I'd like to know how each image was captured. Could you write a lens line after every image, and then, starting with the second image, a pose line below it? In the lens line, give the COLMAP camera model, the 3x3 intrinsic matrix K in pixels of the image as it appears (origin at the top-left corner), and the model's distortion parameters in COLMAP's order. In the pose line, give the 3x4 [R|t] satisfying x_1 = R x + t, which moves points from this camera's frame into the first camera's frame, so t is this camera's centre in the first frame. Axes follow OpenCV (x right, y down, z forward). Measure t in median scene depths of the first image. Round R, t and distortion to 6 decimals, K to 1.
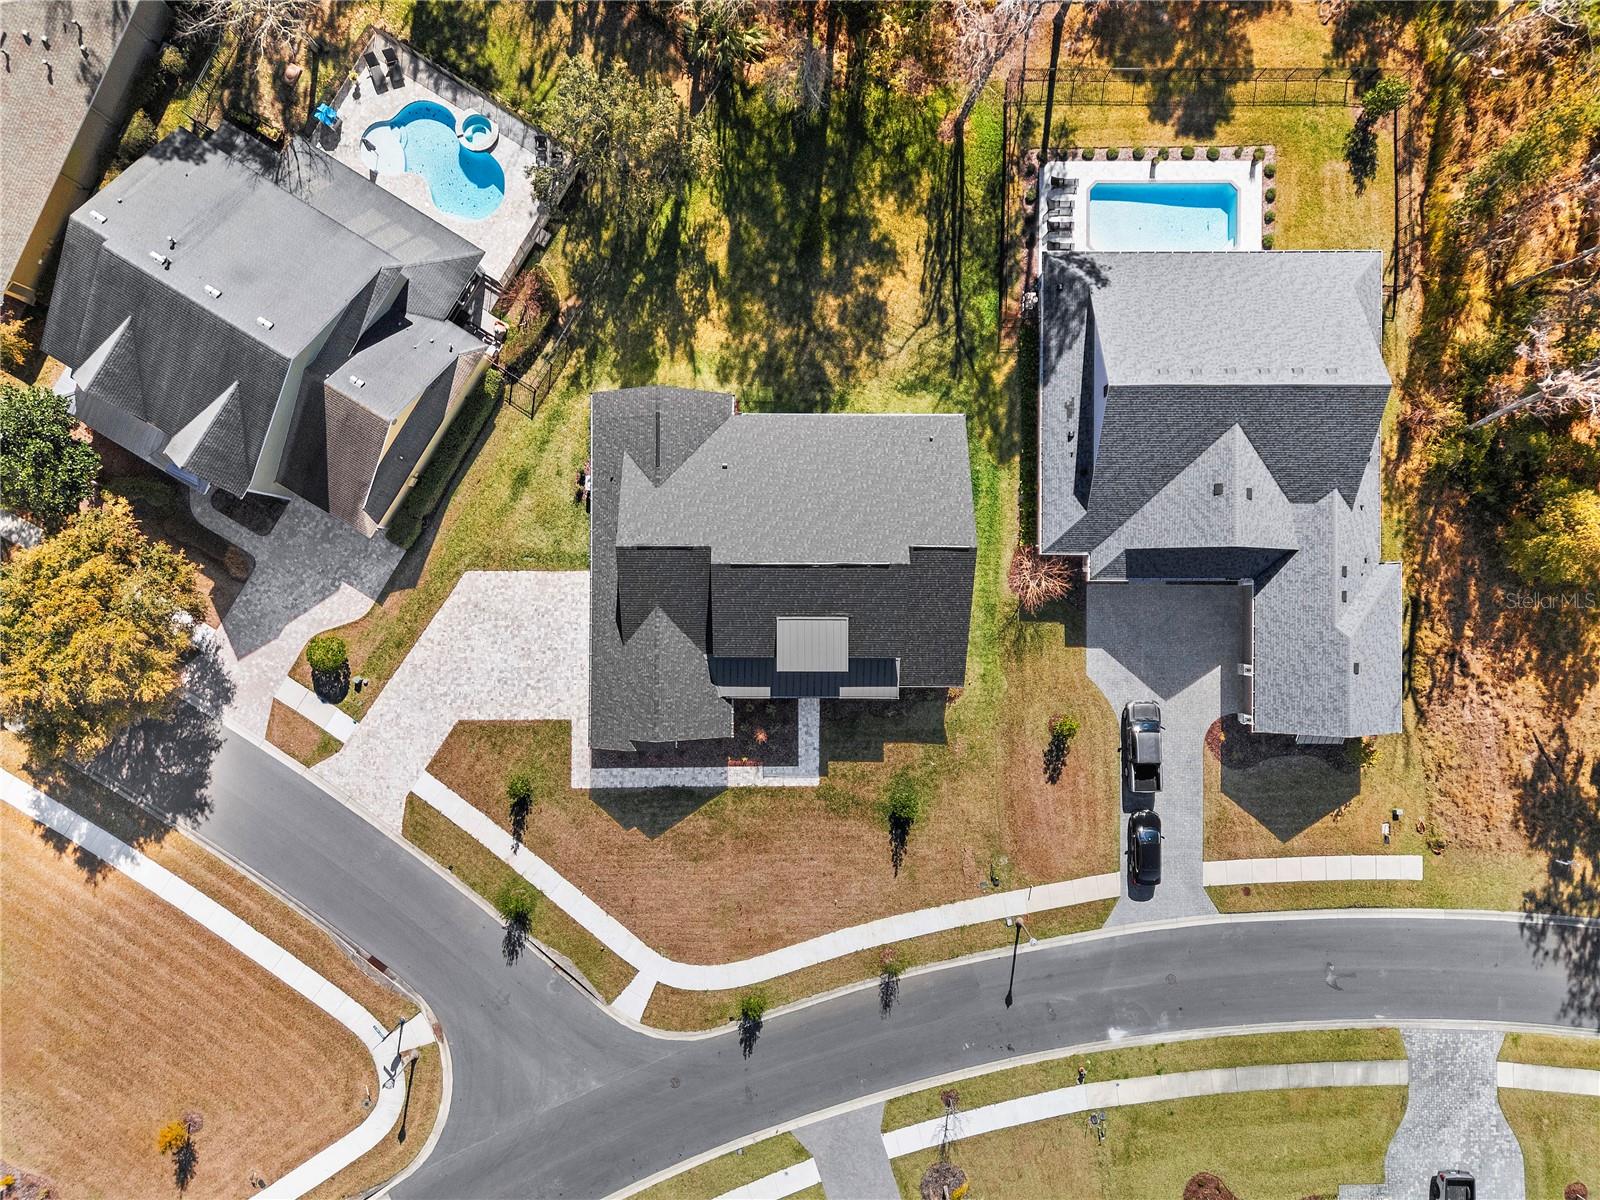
lens RADIAL K [[1179.2, 0, 792.6], [0, 1179.2, 594.0], [0, 0, 1]] dist [0.049739, -0.035229]
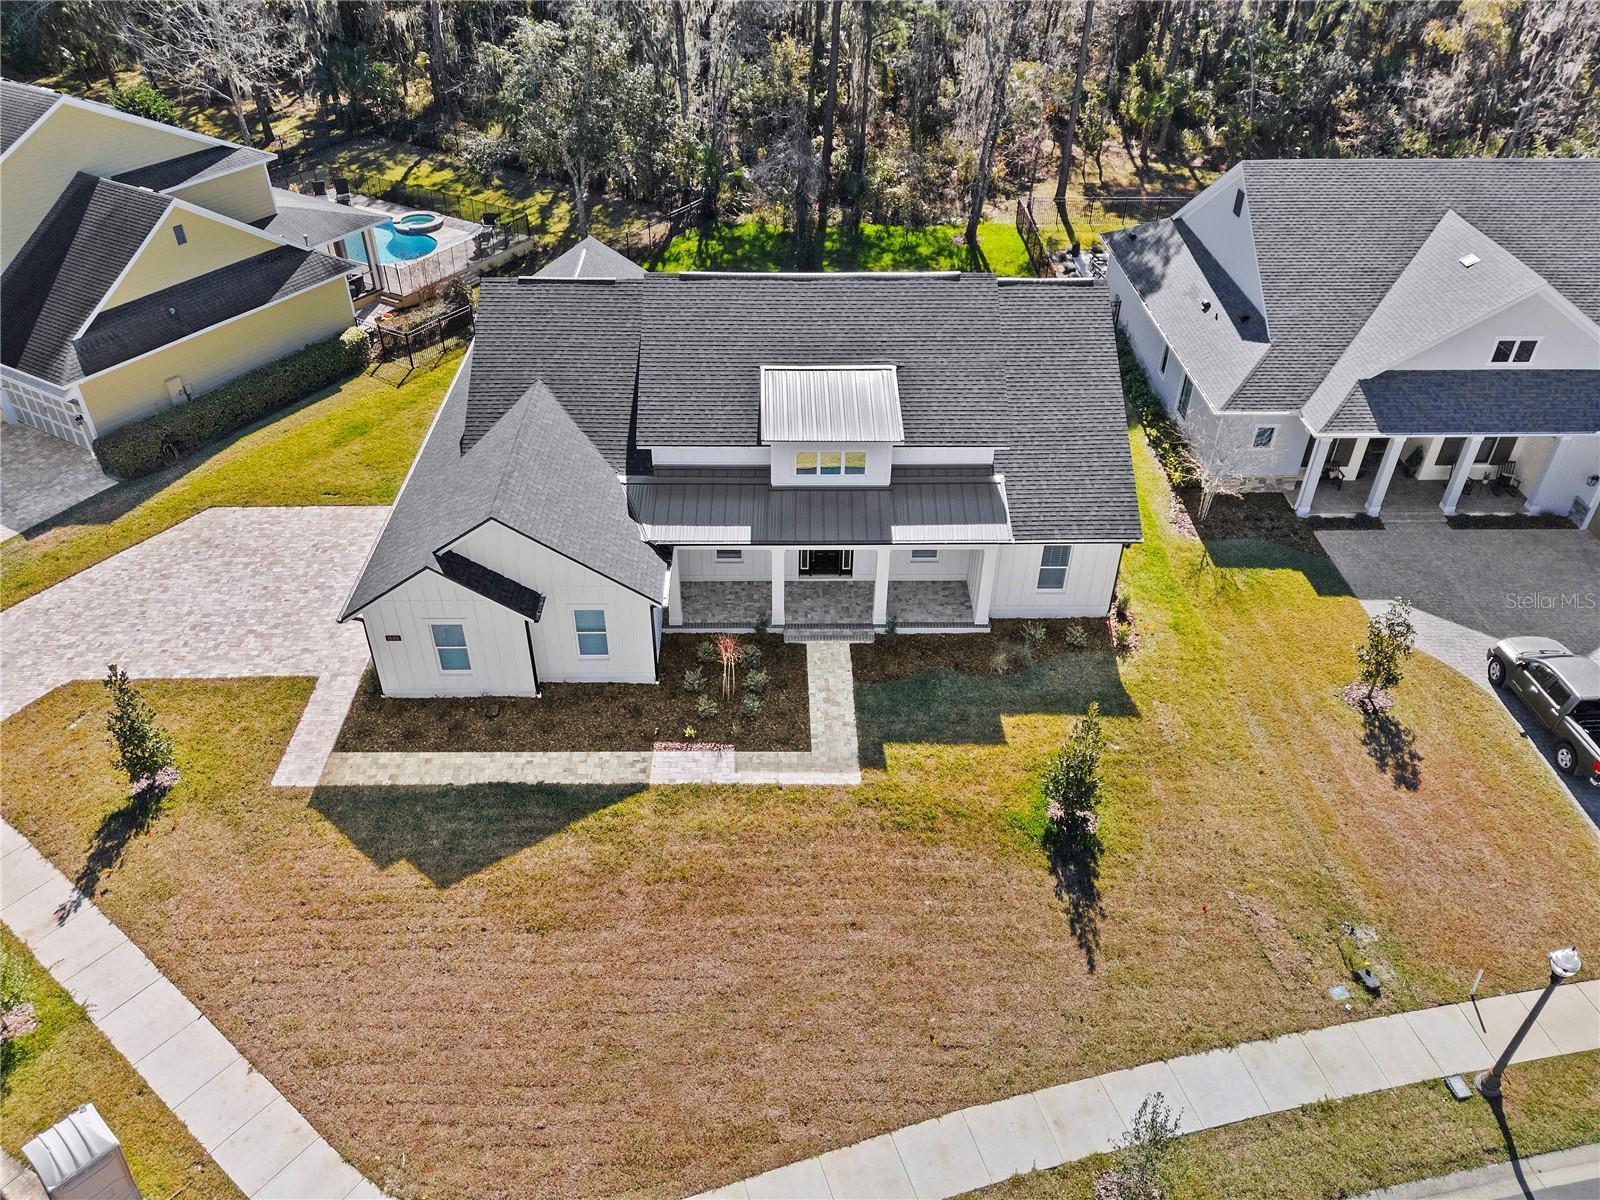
lens RADIAL K [[1179.2, 0, 800.3], [0, 1179.2, 598.5], [0, 0, 1]] dist [0.049739, -0.035229]
pose [[0.999719, -0.020592, 0.011732, -0.003238], [0.021648, 0.591942, -0.805689, 0.466160], [0.009646, 0.805717, 0.592222, 0.695429]]
